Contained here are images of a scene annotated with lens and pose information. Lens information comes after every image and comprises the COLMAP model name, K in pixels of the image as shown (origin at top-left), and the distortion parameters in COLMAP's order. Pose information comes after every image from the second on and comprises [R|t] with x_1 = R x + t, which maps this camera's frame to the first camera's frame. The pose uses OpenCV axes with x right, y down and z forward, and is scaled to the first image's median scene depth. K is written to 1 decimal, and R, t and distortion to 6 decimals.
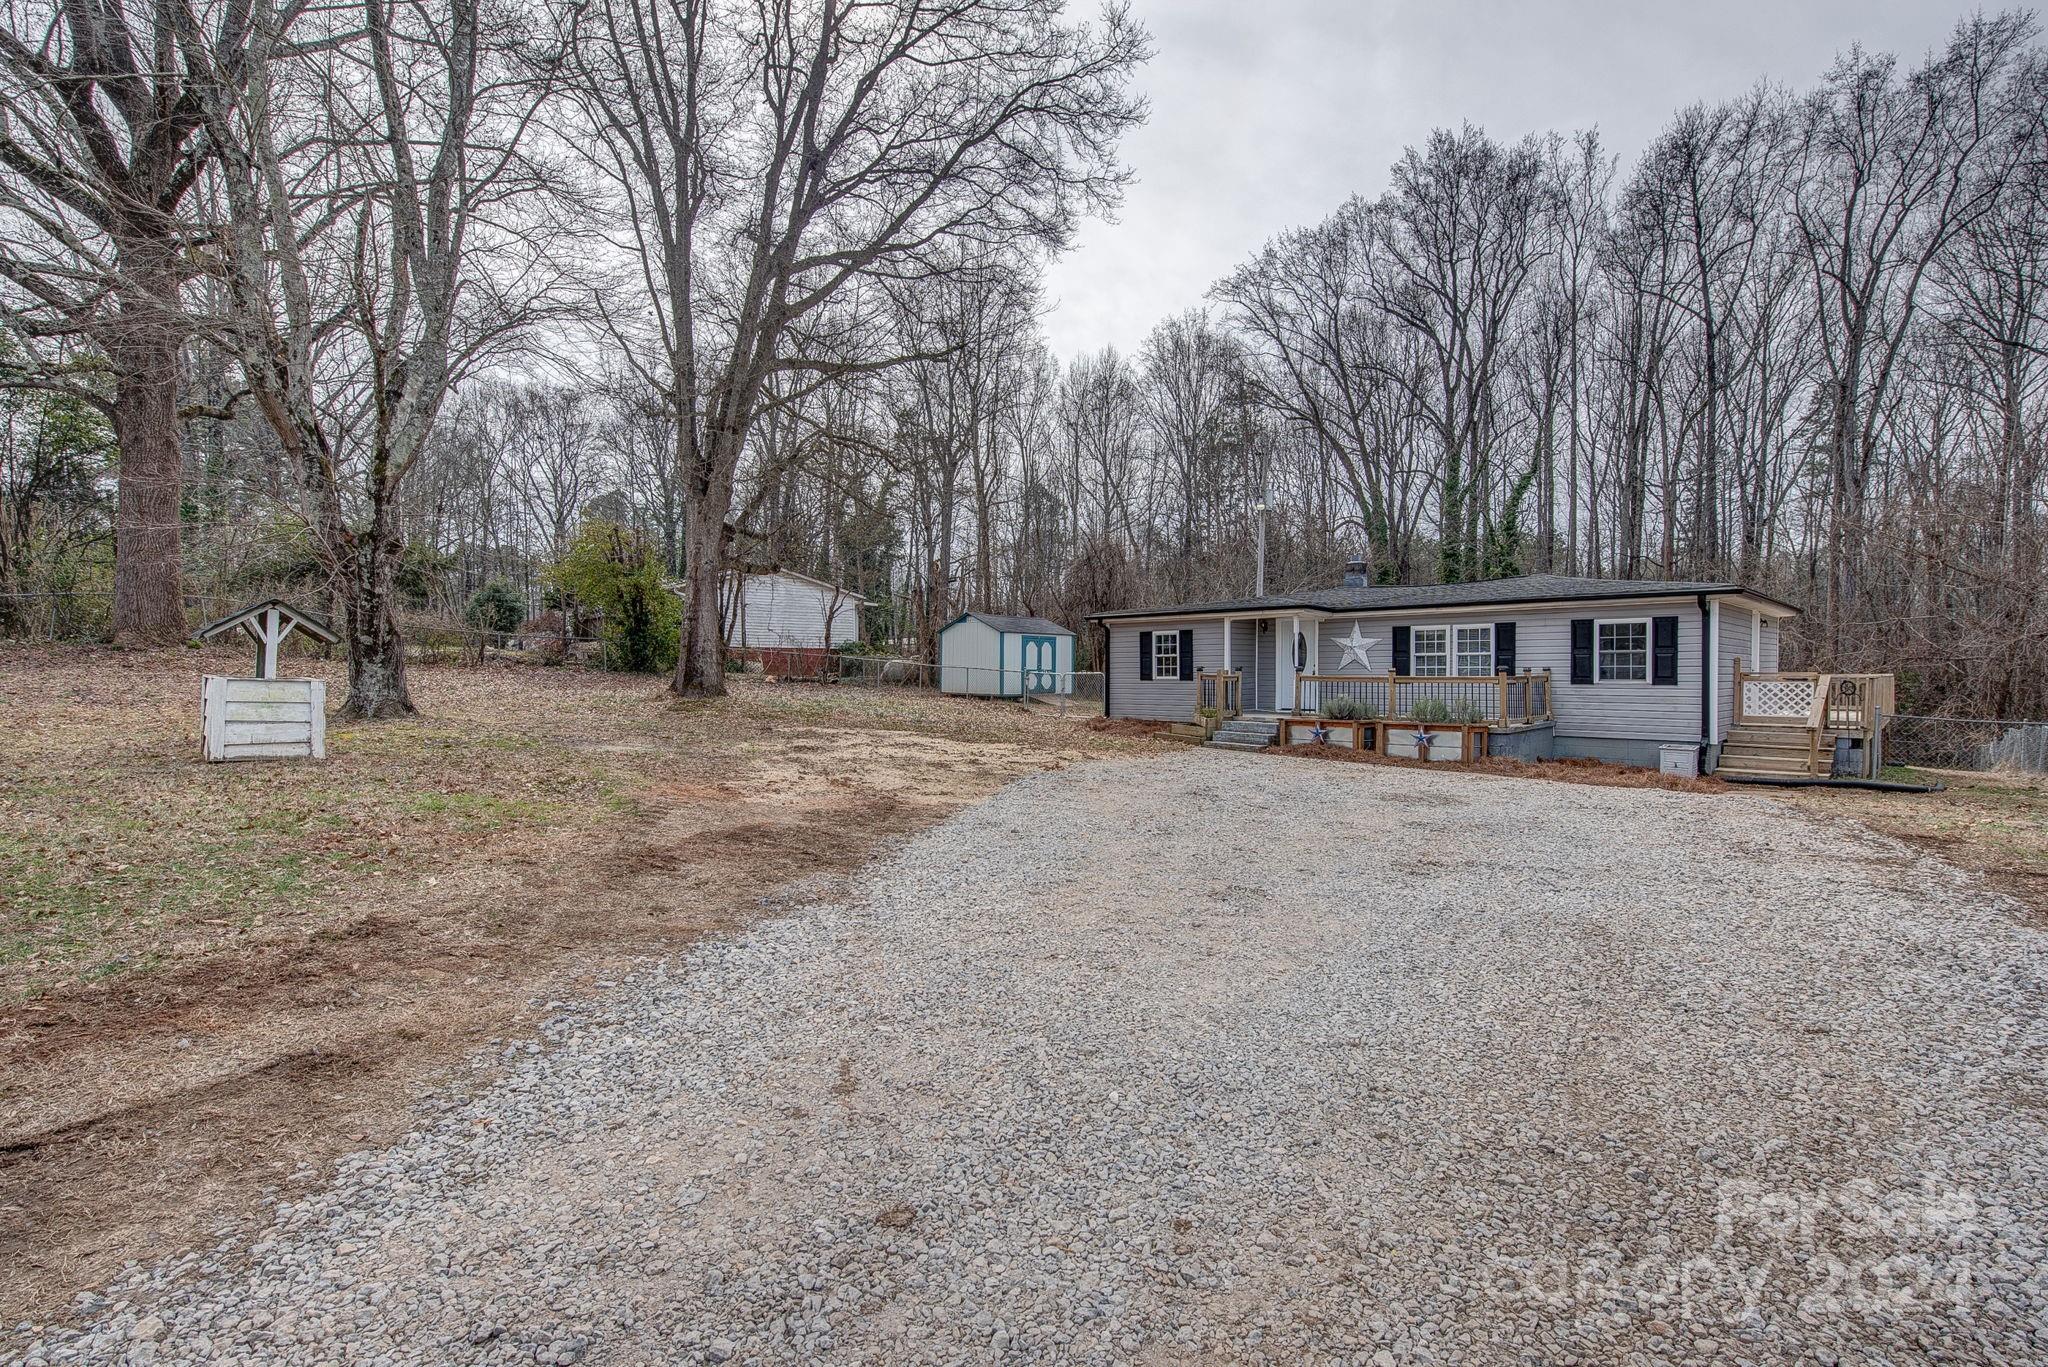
lens RADIAL K [[940.1, 0, 1037.9], [0, 940.1, 684.8], [0, 0, 1]] dist [-0.004627, -0.001427]
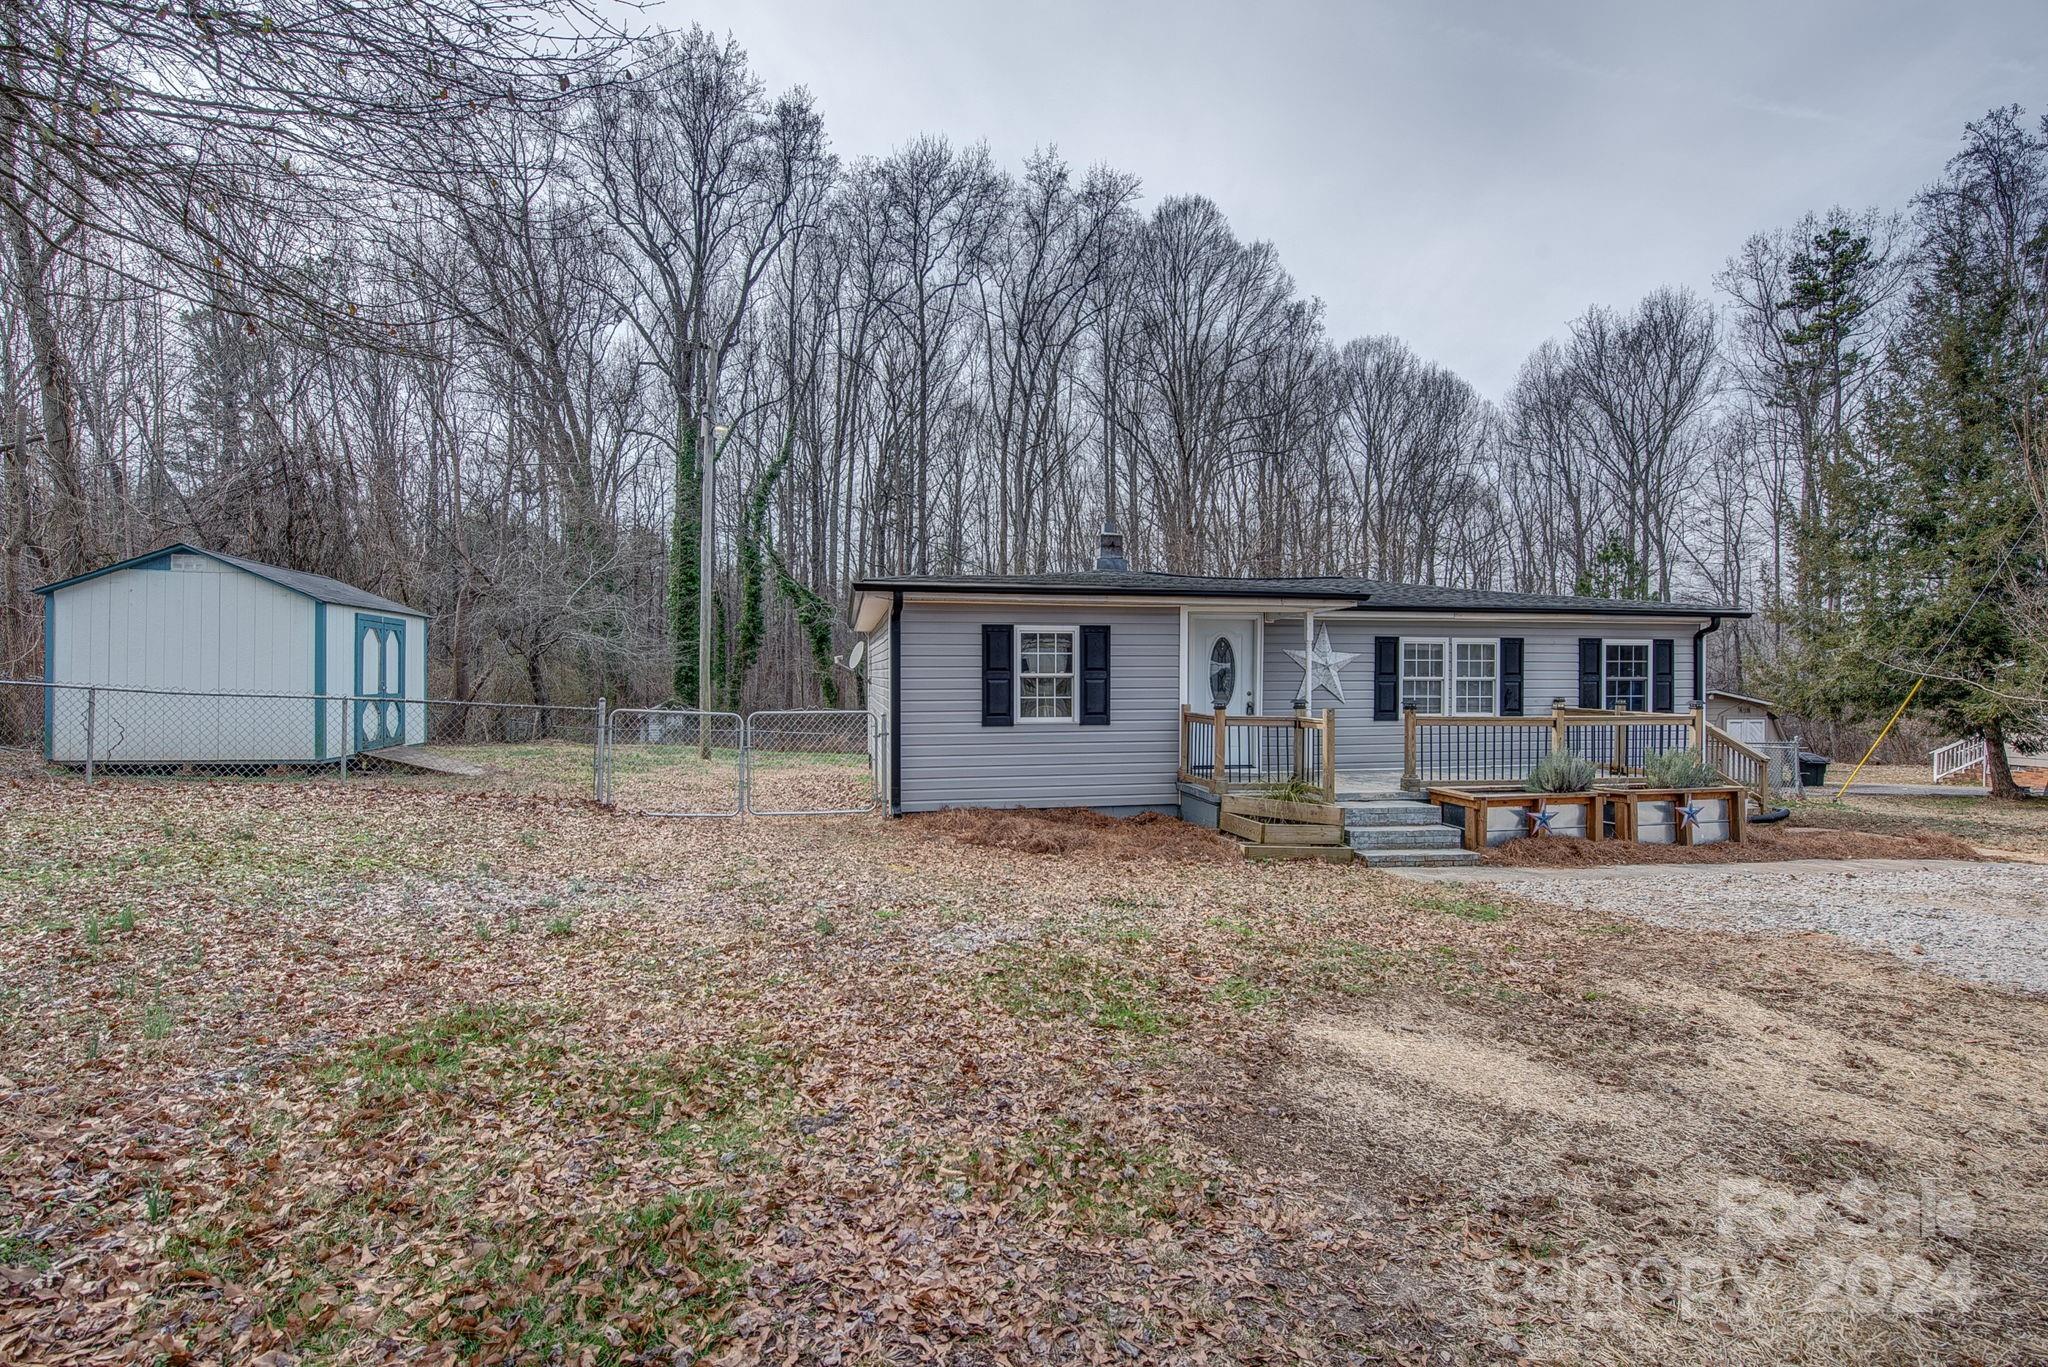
lens RADIAL K [[940.1, 0, 1037.9], [0, 940.1, 684.8], [0, 0, 1]] dist [-0.004627, -0.001427]
pose [[0.547194, -0.005289, 0.836989, -0.320197], [0.008673, 0.999962, 0.000649, -0.030210], [-0.836961, 0.006904, 0.547219, 0.847323]]
